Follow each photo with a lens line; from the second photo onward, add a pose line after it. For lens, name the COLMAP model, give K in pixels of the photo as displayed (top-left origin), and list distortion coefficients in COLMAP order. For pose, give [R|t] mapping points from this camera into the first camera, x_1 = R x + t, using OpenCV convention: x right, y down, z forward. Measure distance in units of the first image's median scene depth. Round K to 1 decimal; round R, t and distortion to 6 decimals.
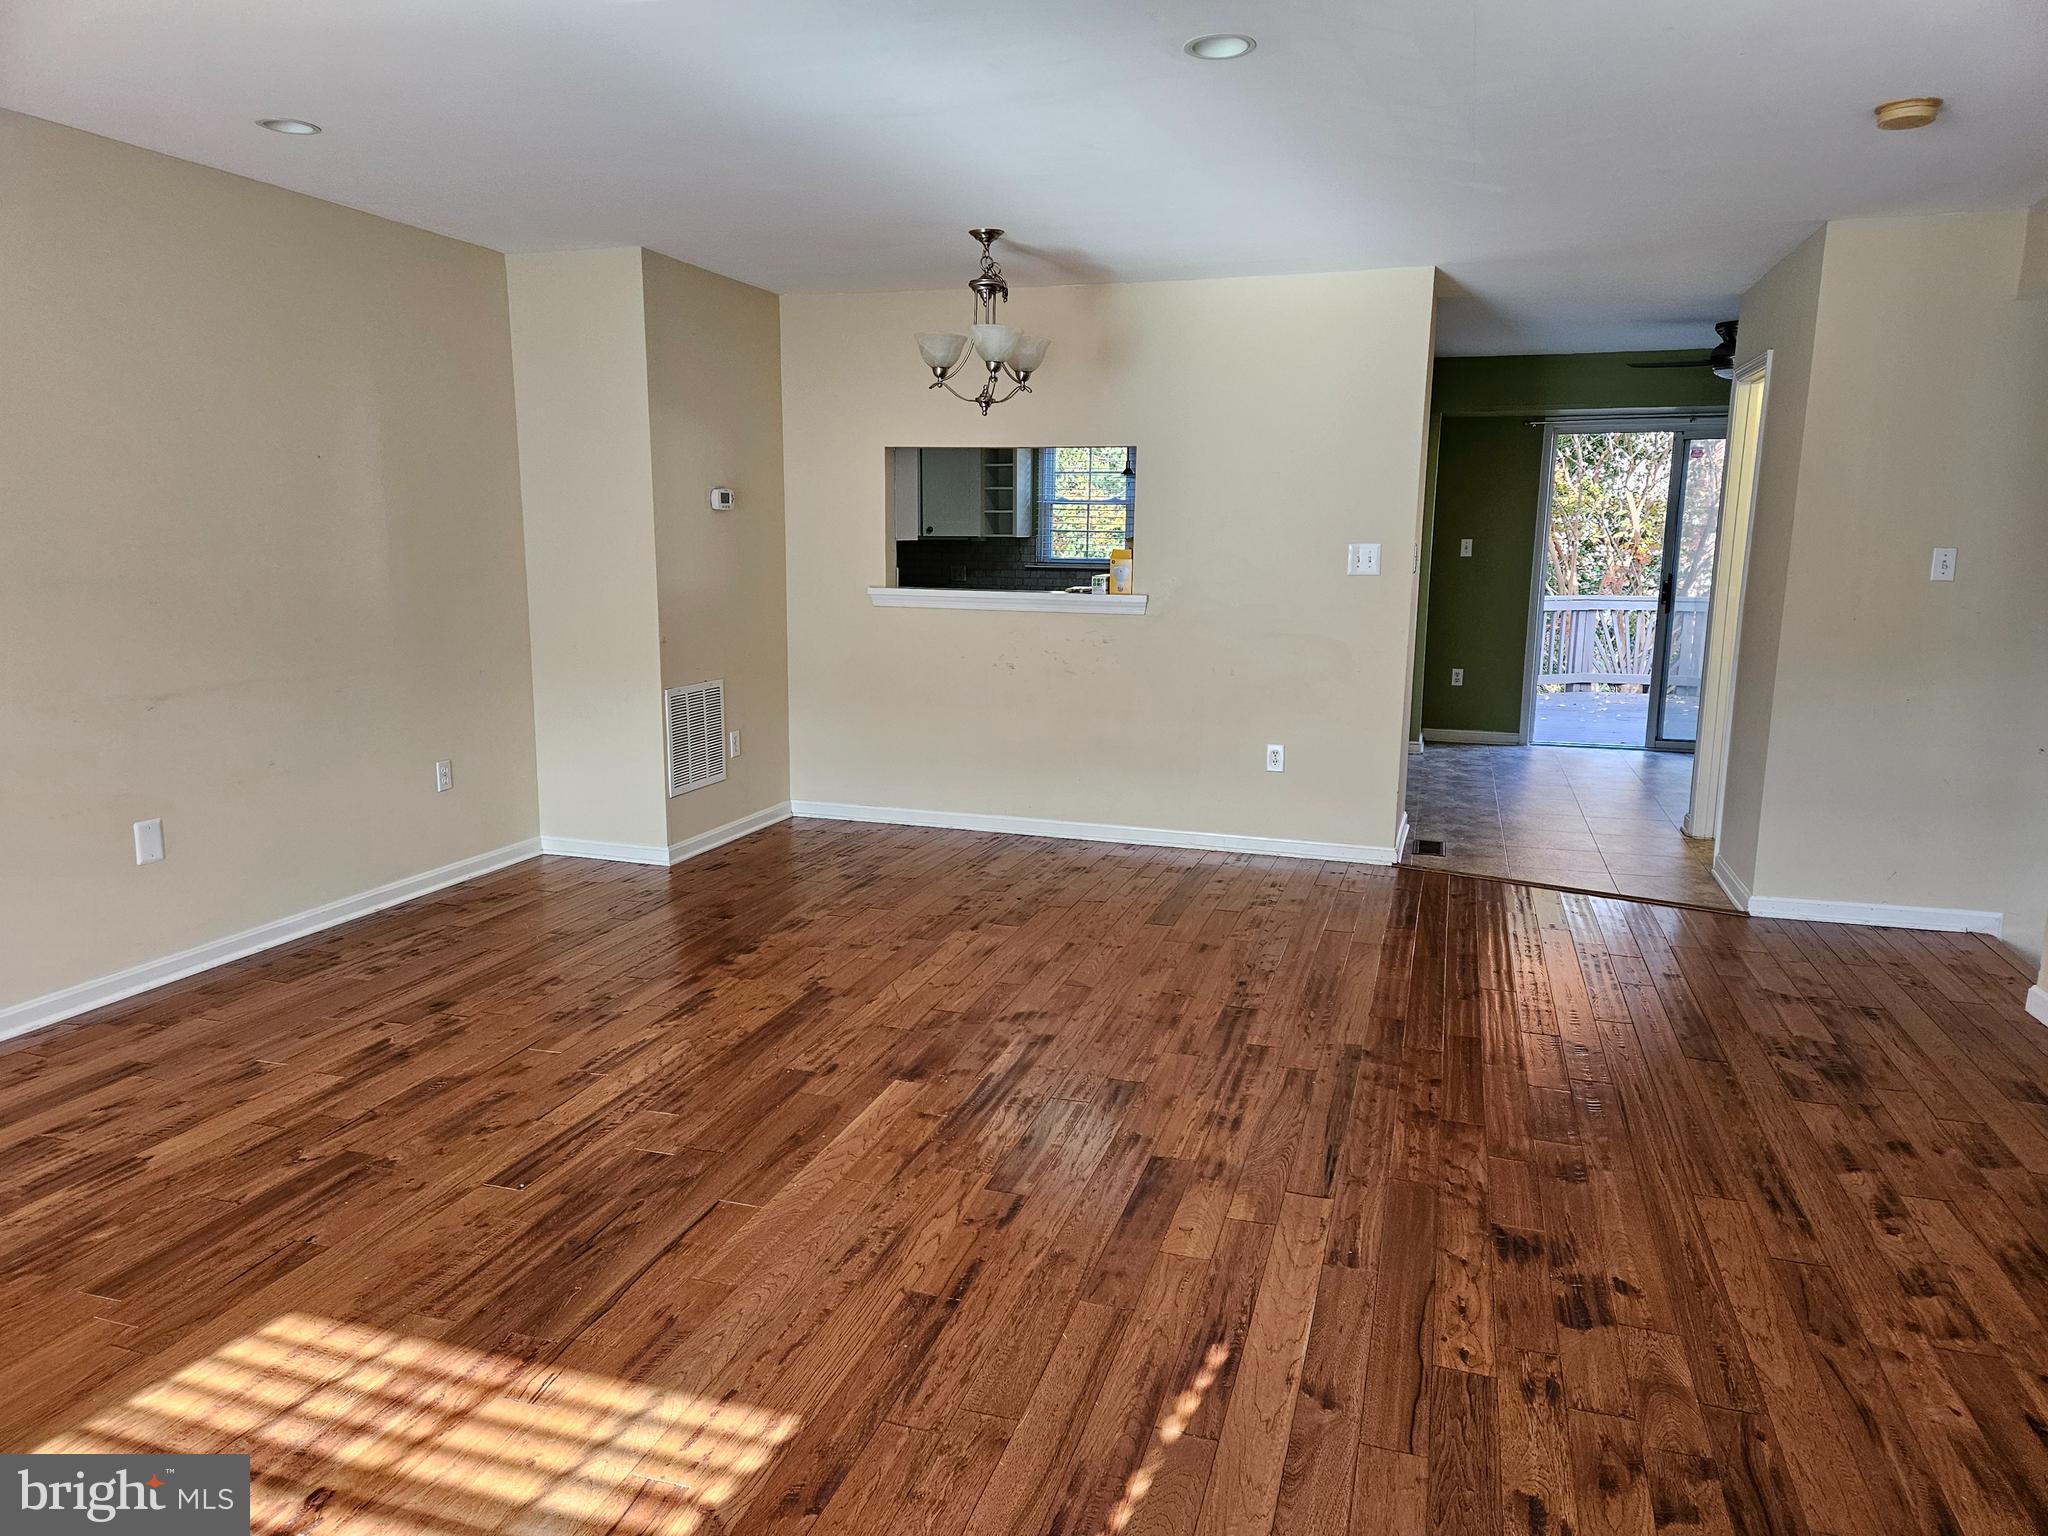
lens RADIAL K [[1361.6, 0, 1021.8], [0, 1361.6, 767.0], [0, 0, 1]] dist [0.081583, -0.057825]
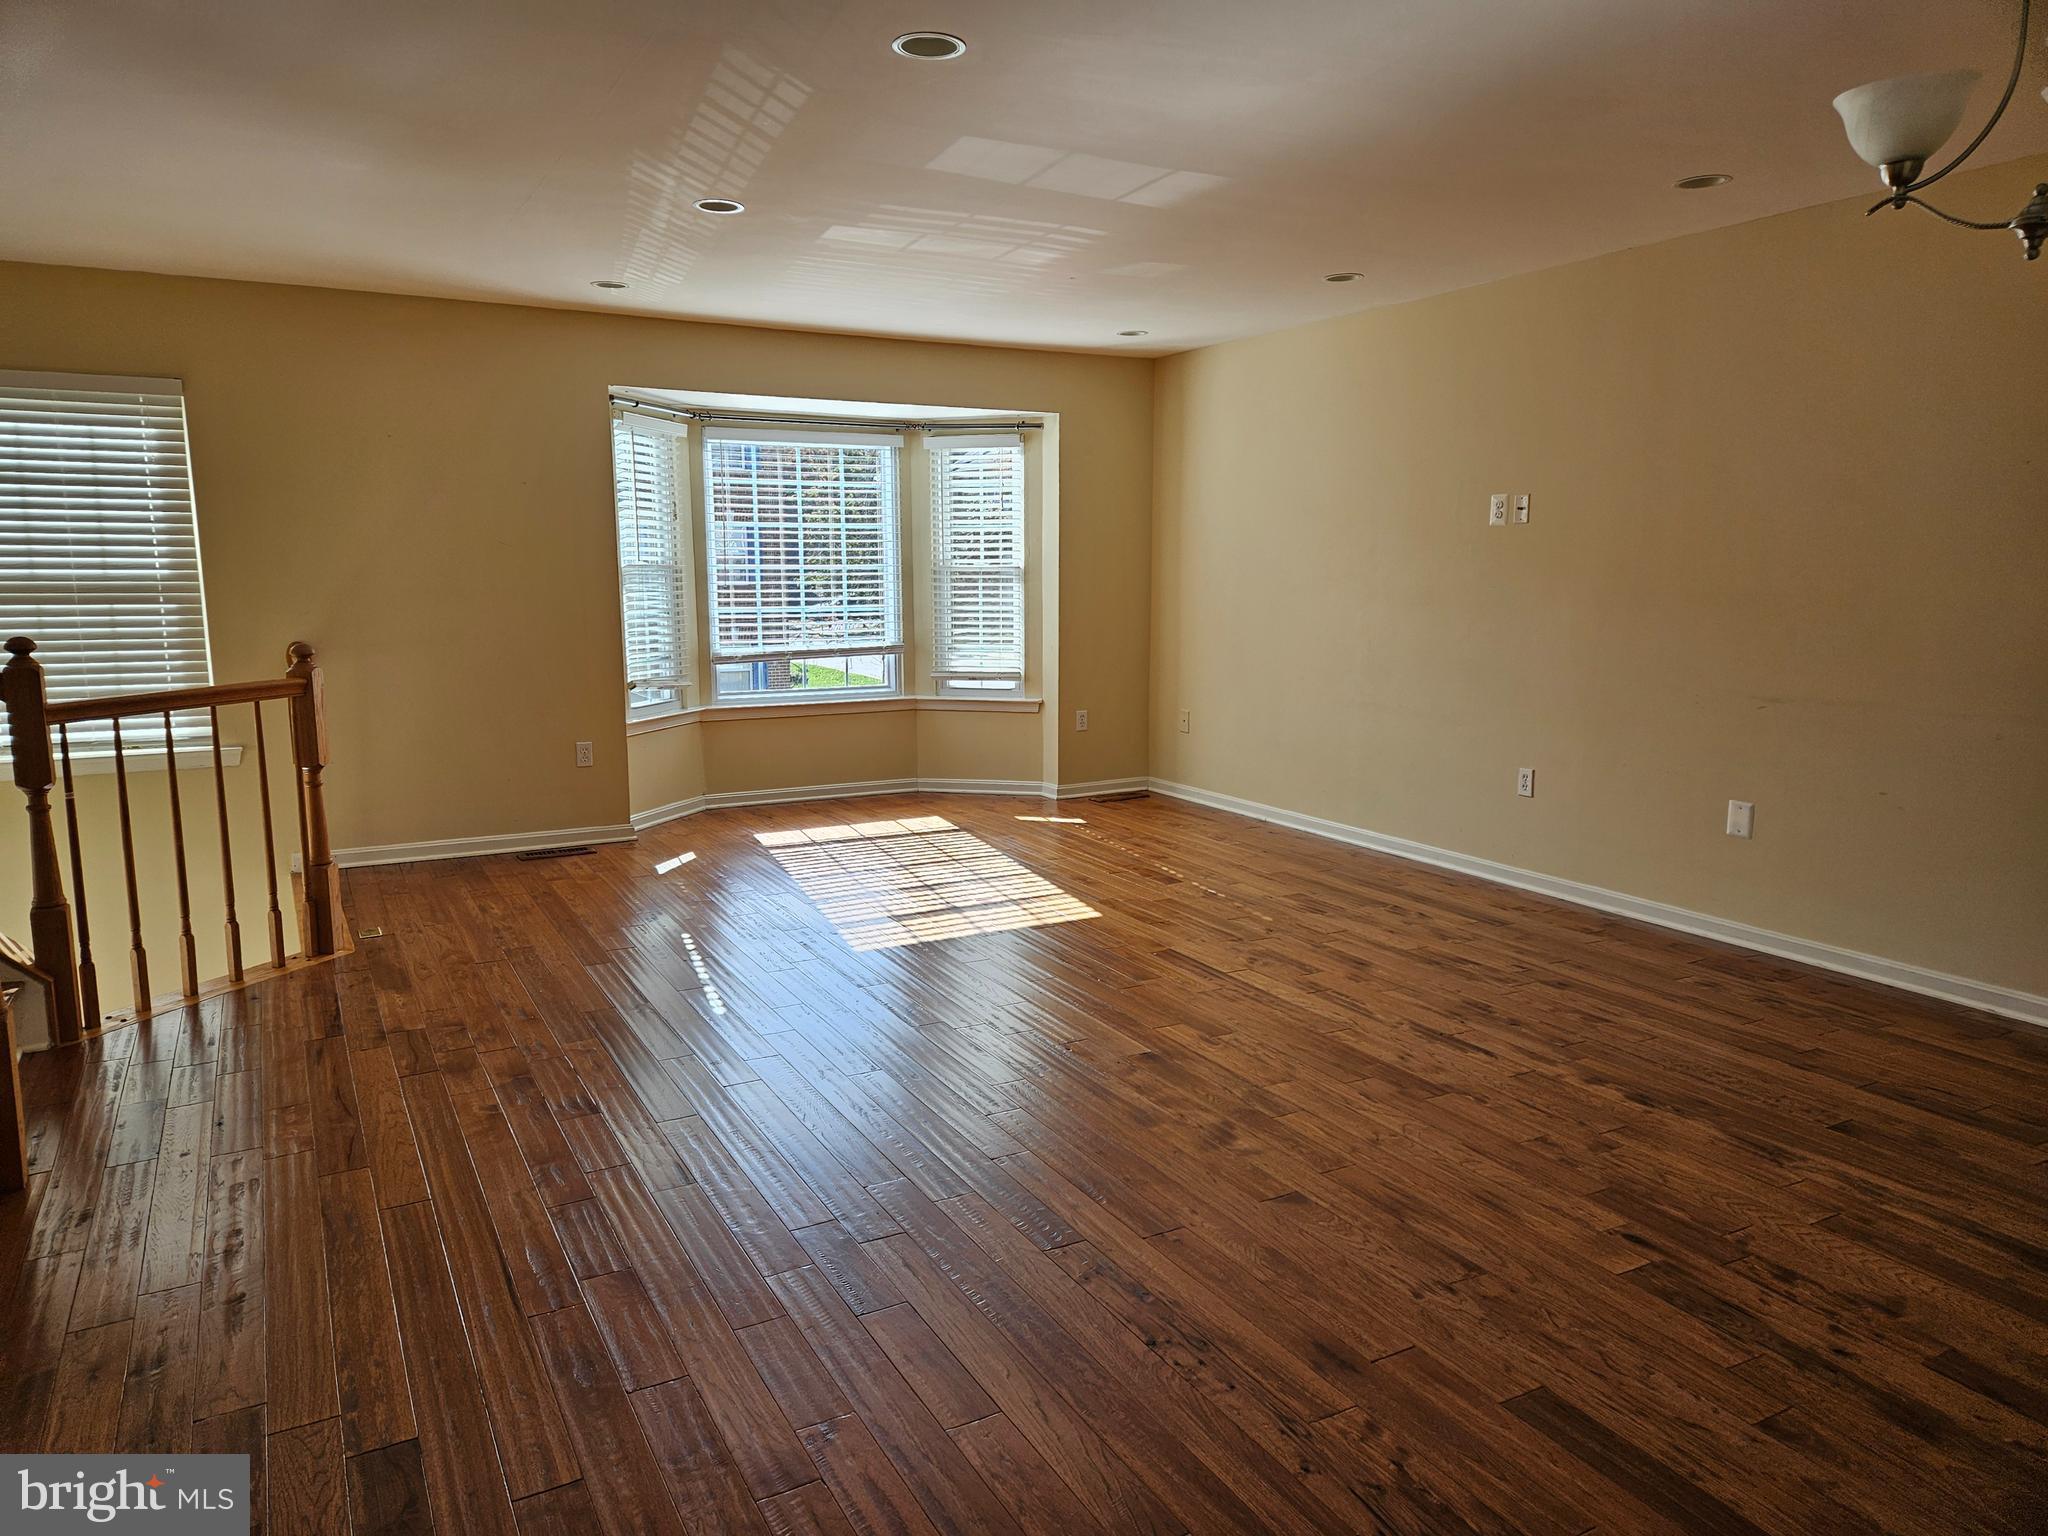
lens RADIAL K [[1361.6, 0, 1020.4], [0, 1361.6, 769.7], [0, 0, 1]] dist [0.081583, -0.057825]
pose [[-0.691724, 0.105762, -0.714375, 0.640619], [-0.125324, 0.956628, 0.262978, -0.225625], [0.711204, 0.271437, -0.648468, 1.370112]]
